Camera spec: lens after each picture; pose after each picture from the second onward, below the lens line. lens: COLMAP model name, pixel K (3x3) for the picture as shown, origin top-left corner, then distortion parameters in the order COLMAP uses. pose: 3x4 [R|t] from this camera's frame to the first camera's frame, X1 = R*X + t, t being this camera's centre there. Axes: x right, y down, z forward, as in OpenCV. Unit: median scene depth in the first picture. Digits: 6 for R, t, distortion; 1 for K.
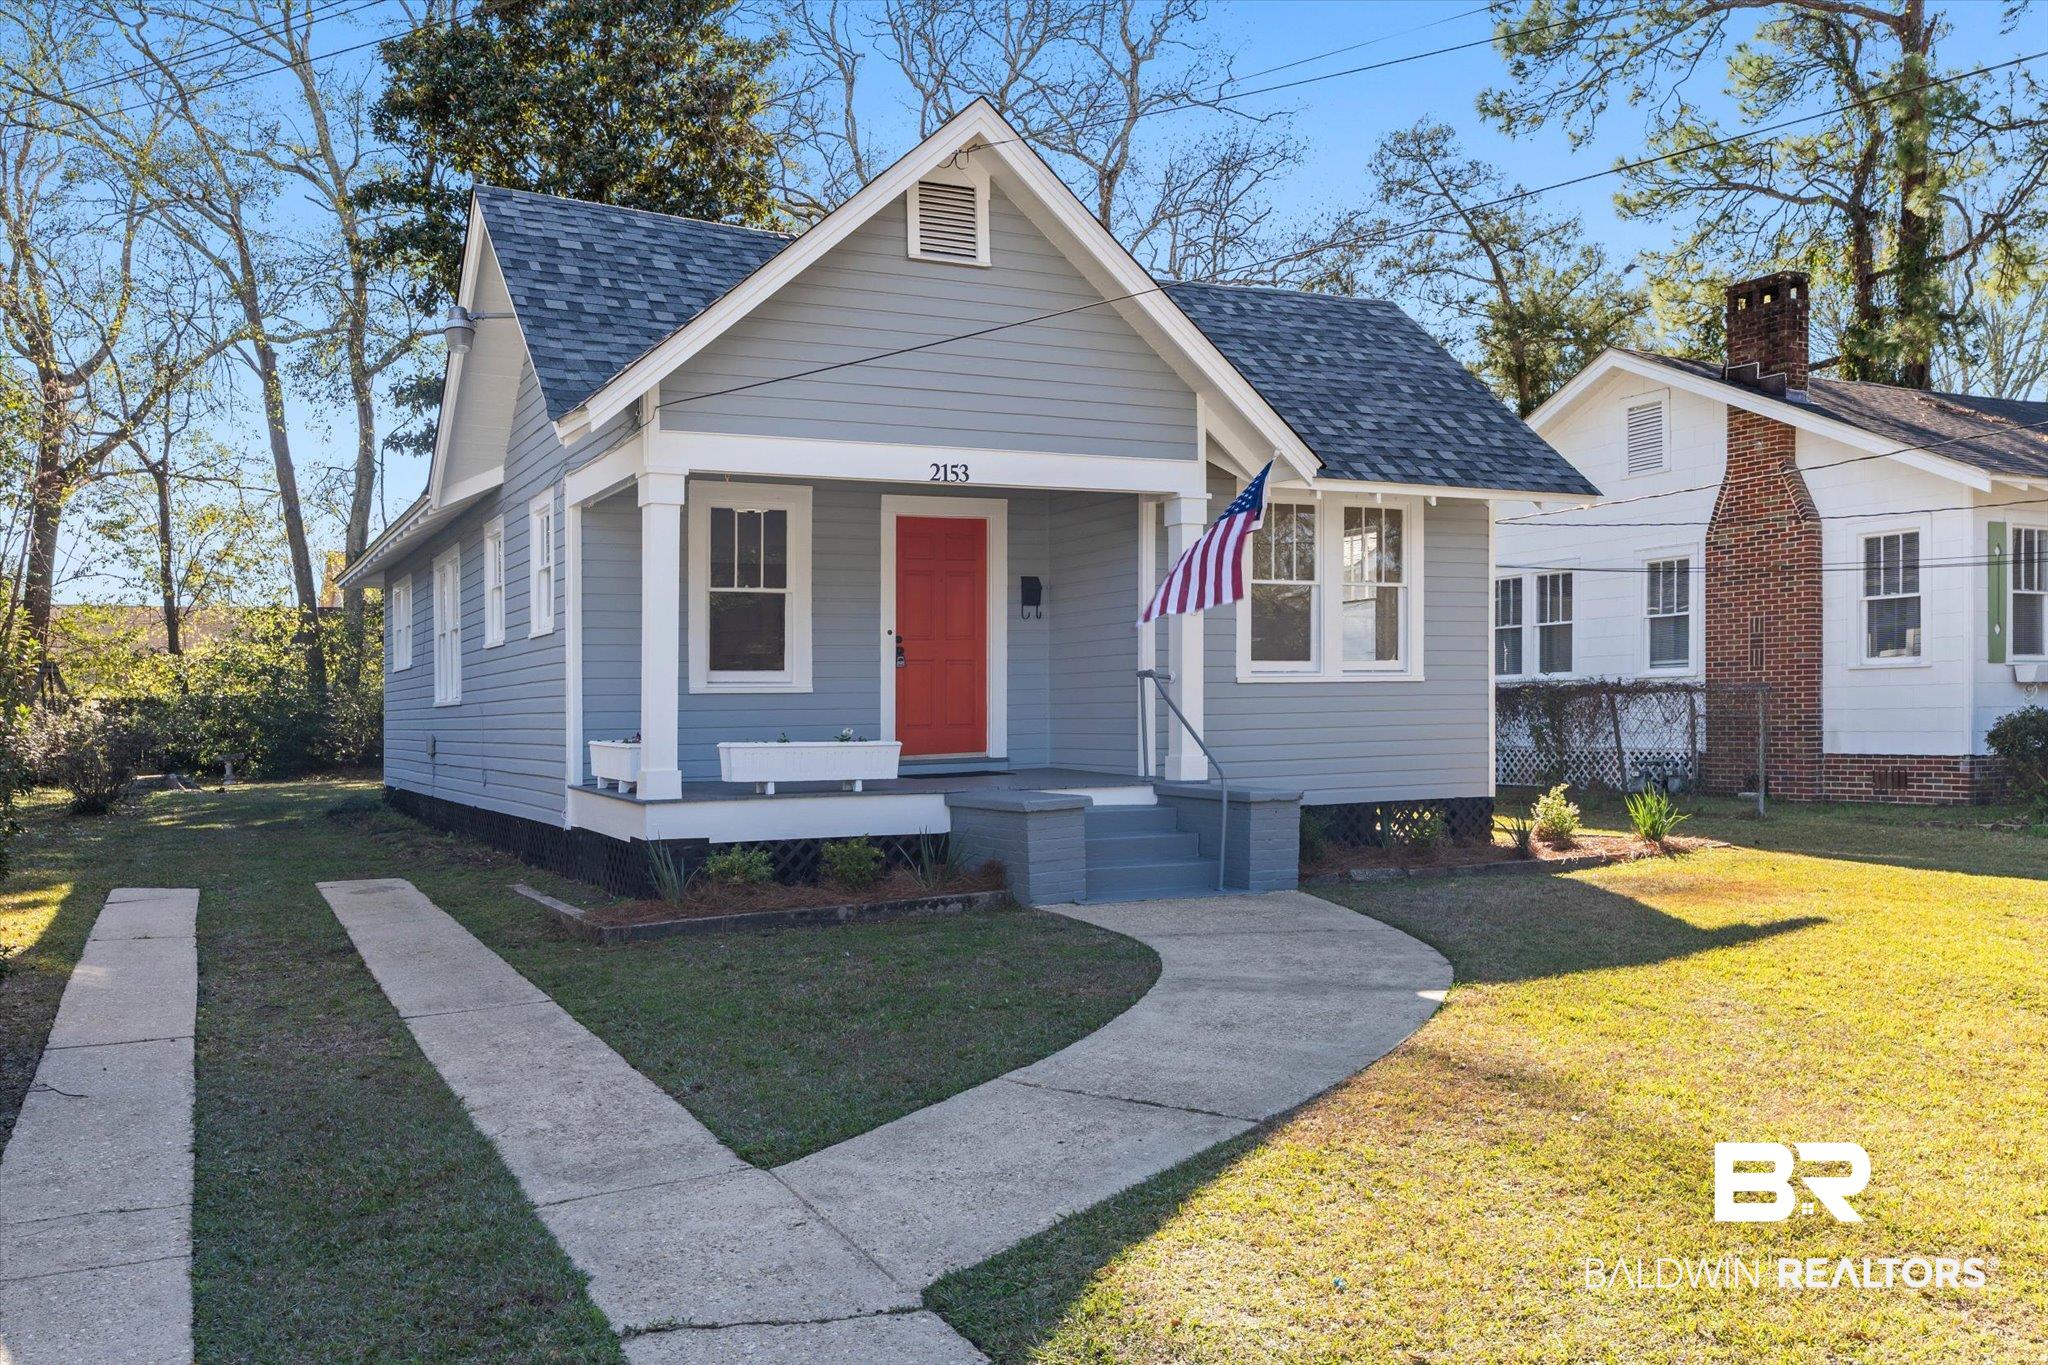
lens RADIAL K [[1659.3, 0, 1024.0], [0, 1659.3, 711.1], [0, 0, 1]] dist [-0.003426, 0.000922]
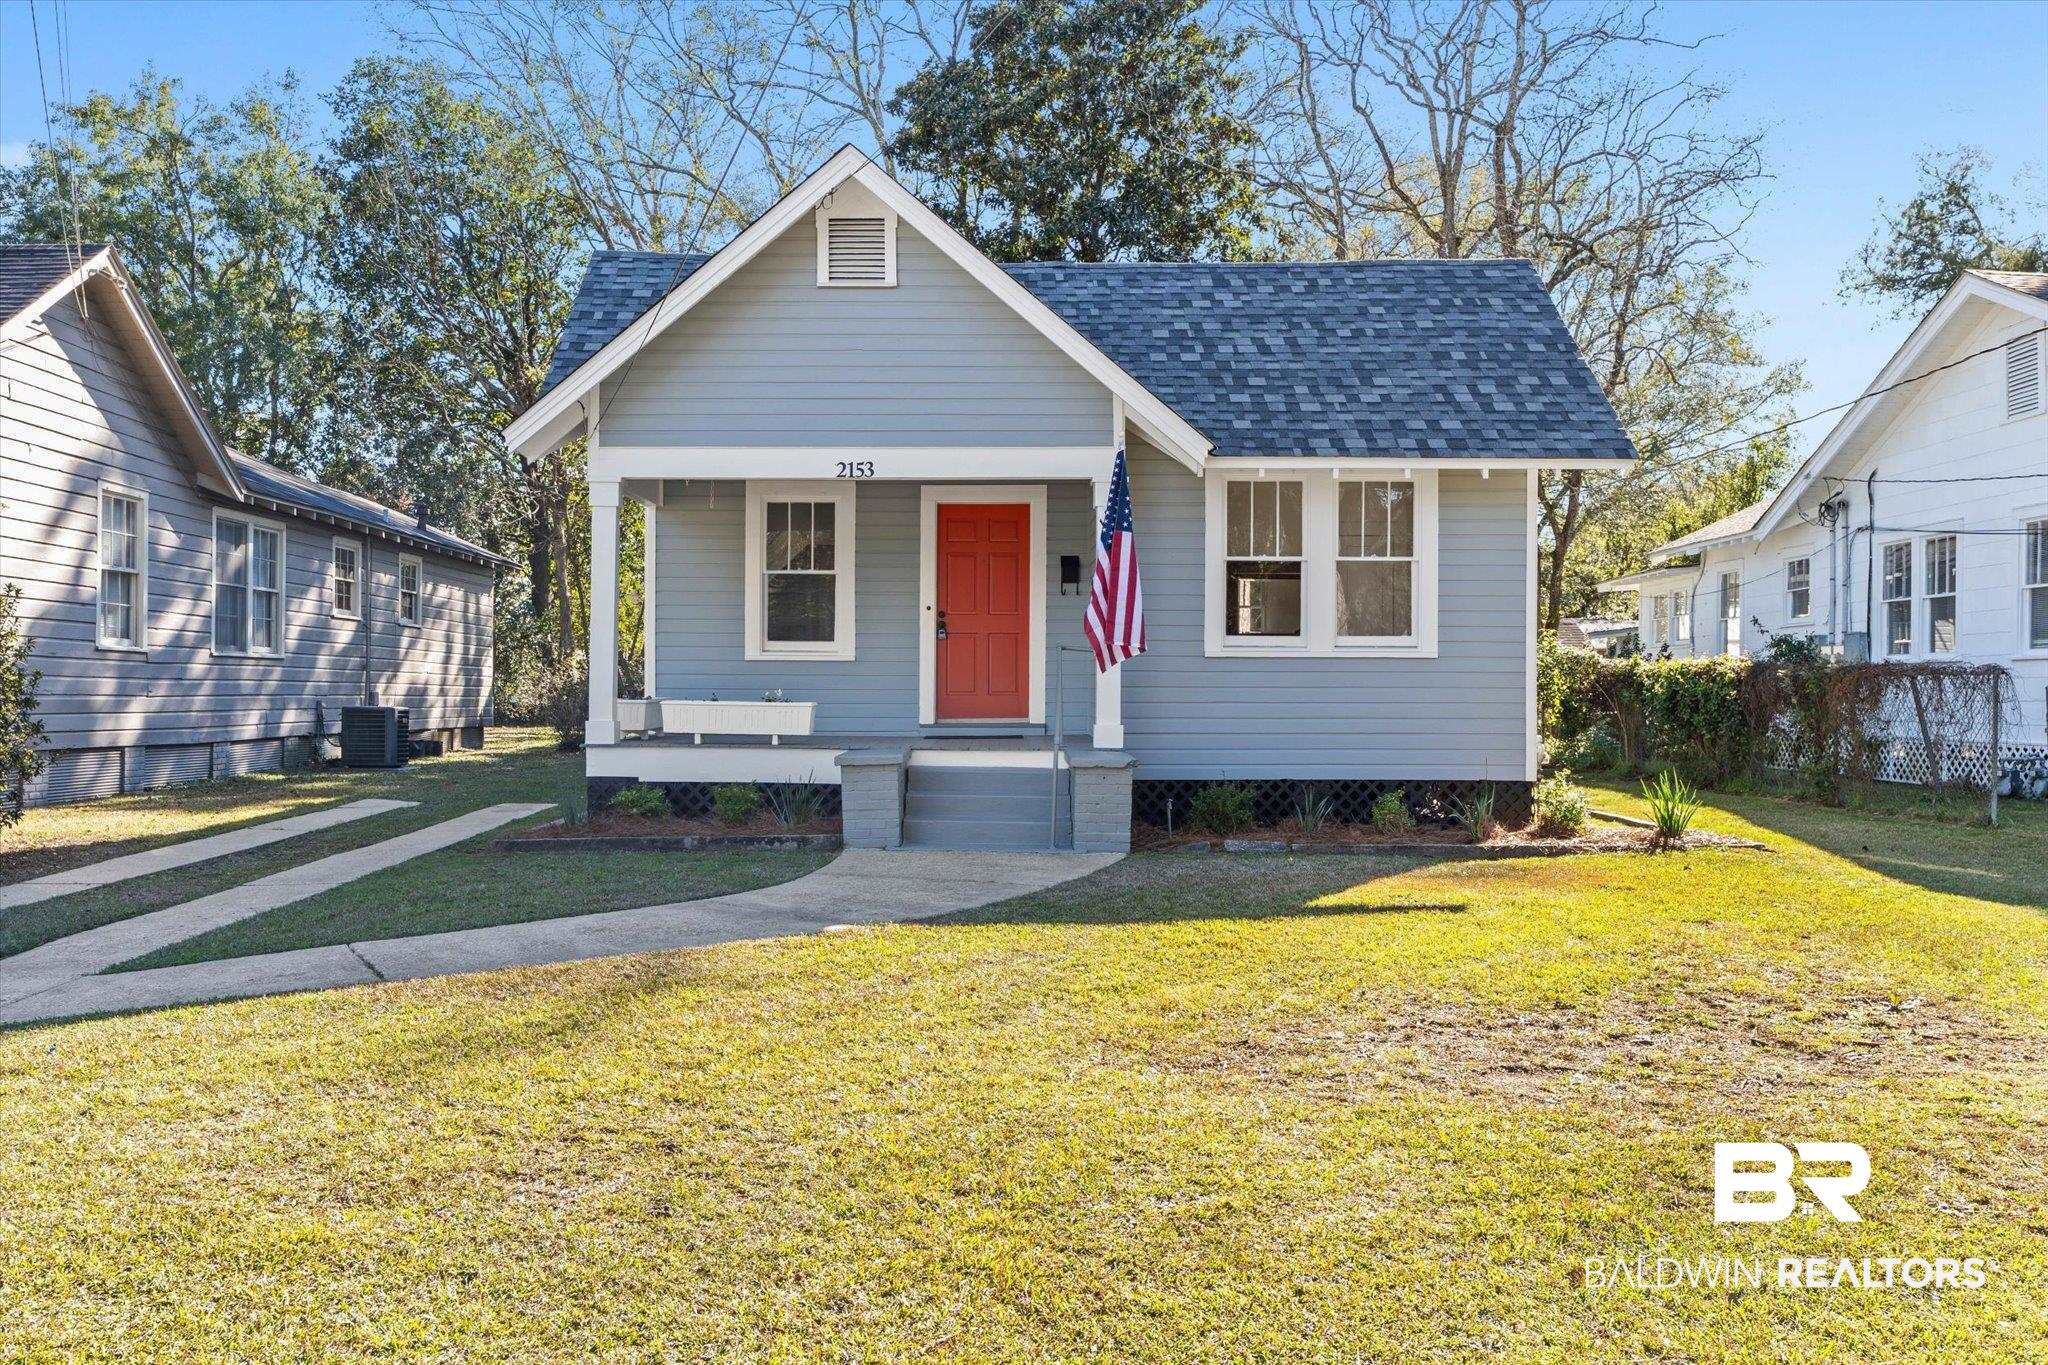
lens RADIAL K [[1680.4, 0, 991.4], [0, 1680.4, 675.3], [0, 0, 1]] dist [-0.007899, -0.003502]
pose [[0.893771, 0.017160, -0.448196, 0.476826], [-0.019319, 0.999813, -0.000245, -0.002741], [0.448108, 0.008878, 0.893935, 0.005955]]
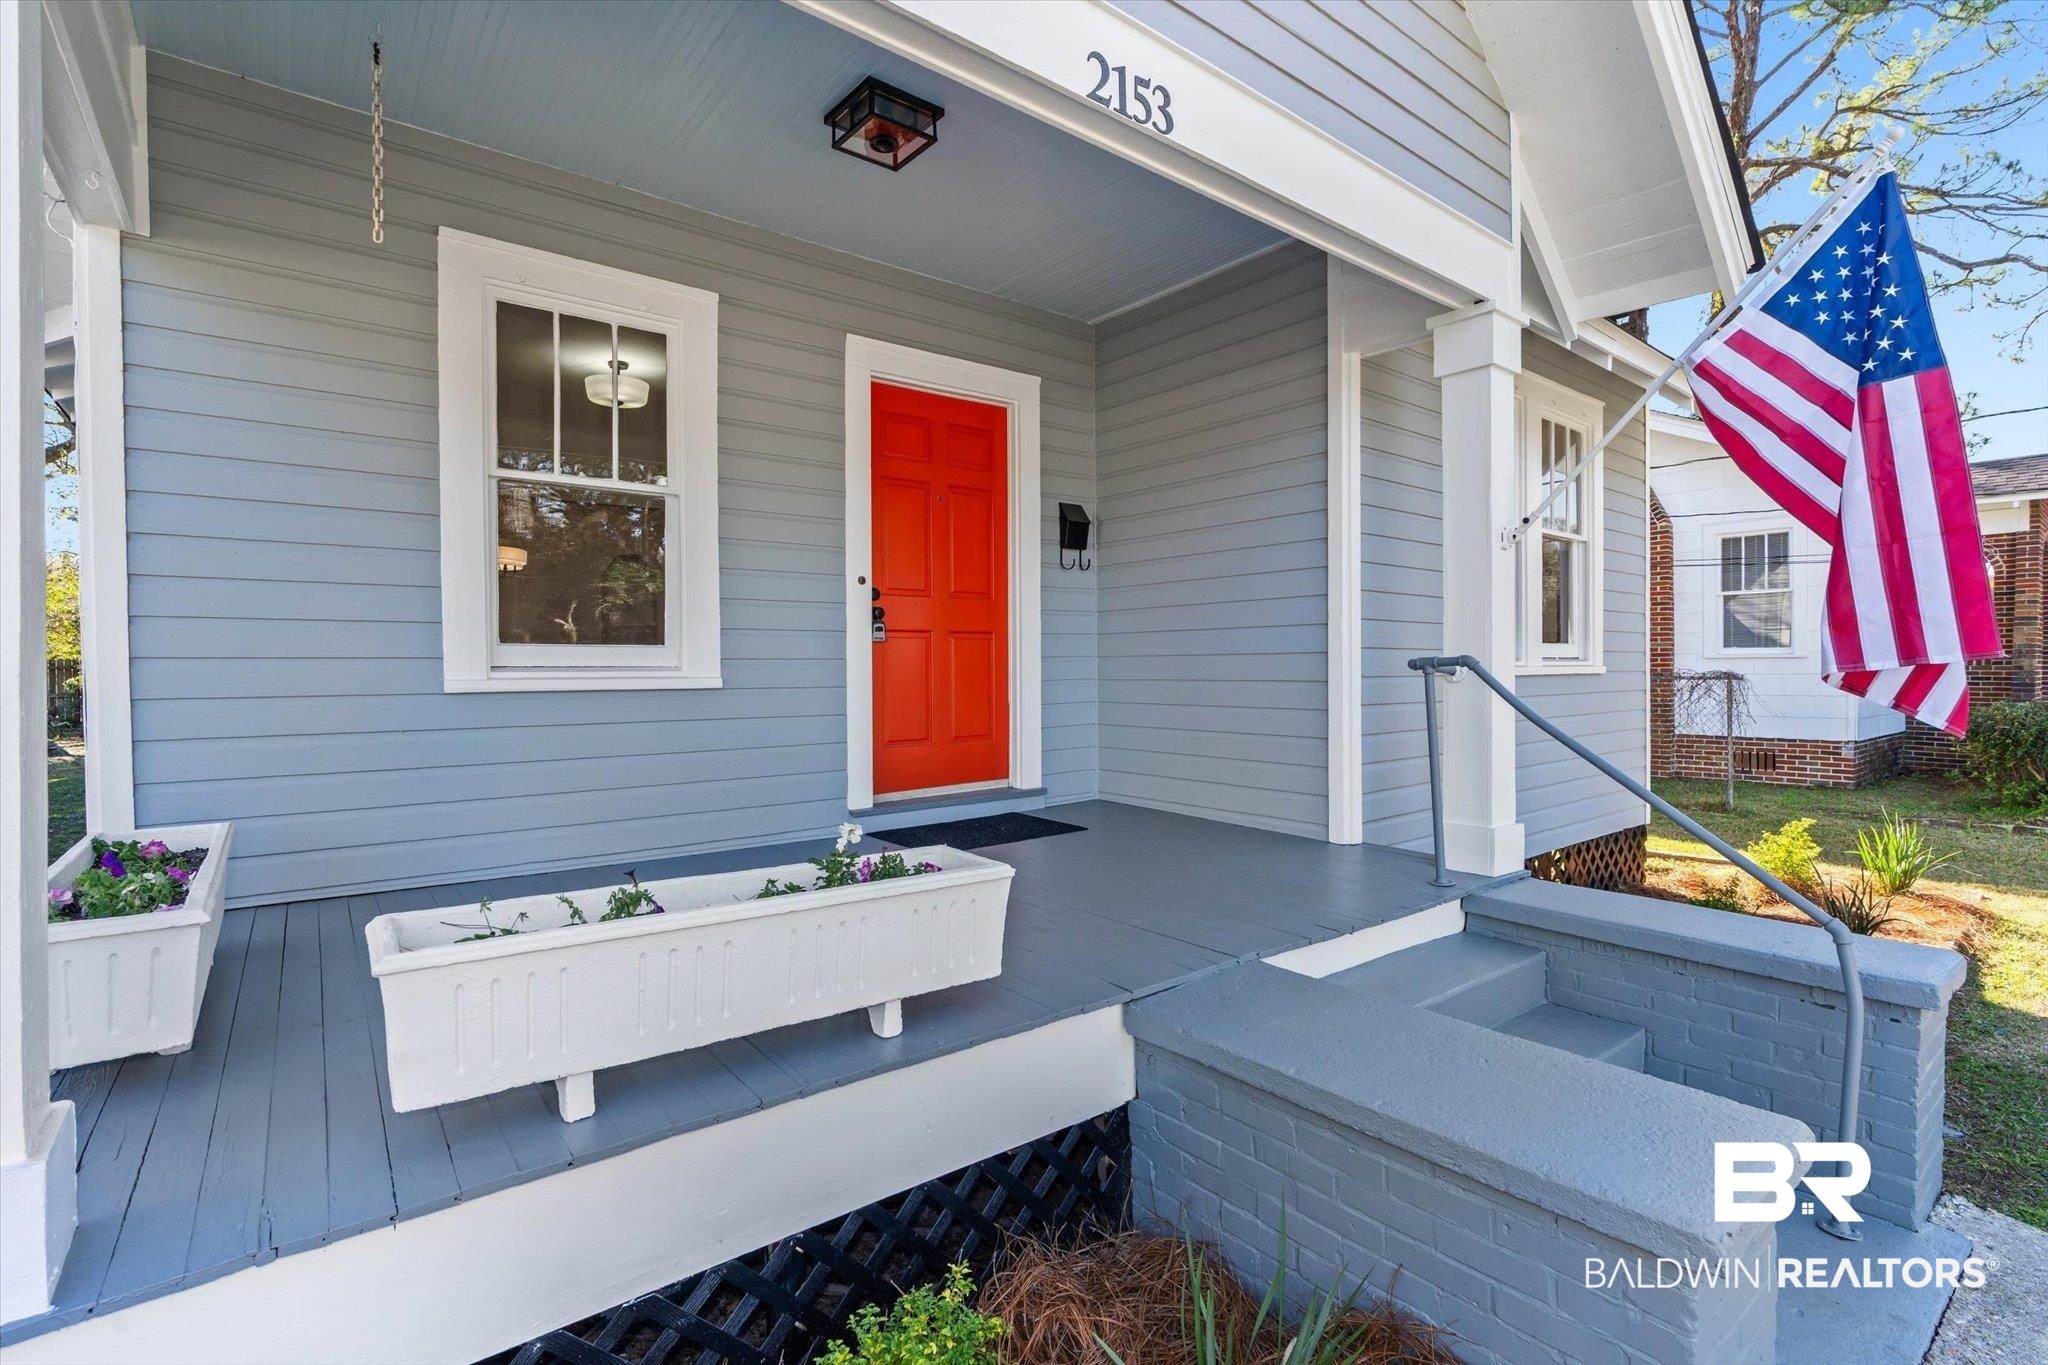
lens RADIAL K [[929.5, 0, 1004.3], [0, 929.5, 692.5], [0, 0, 1]] dist [-0.004333, -0.000075]
pose [[0.983519, 0.002978, 0.180781, -0.092576], [-0.006696, 0.999778, 0.019958, -0.016316], [-0.180682, -0.020840, 0.983321, 0.694479]]
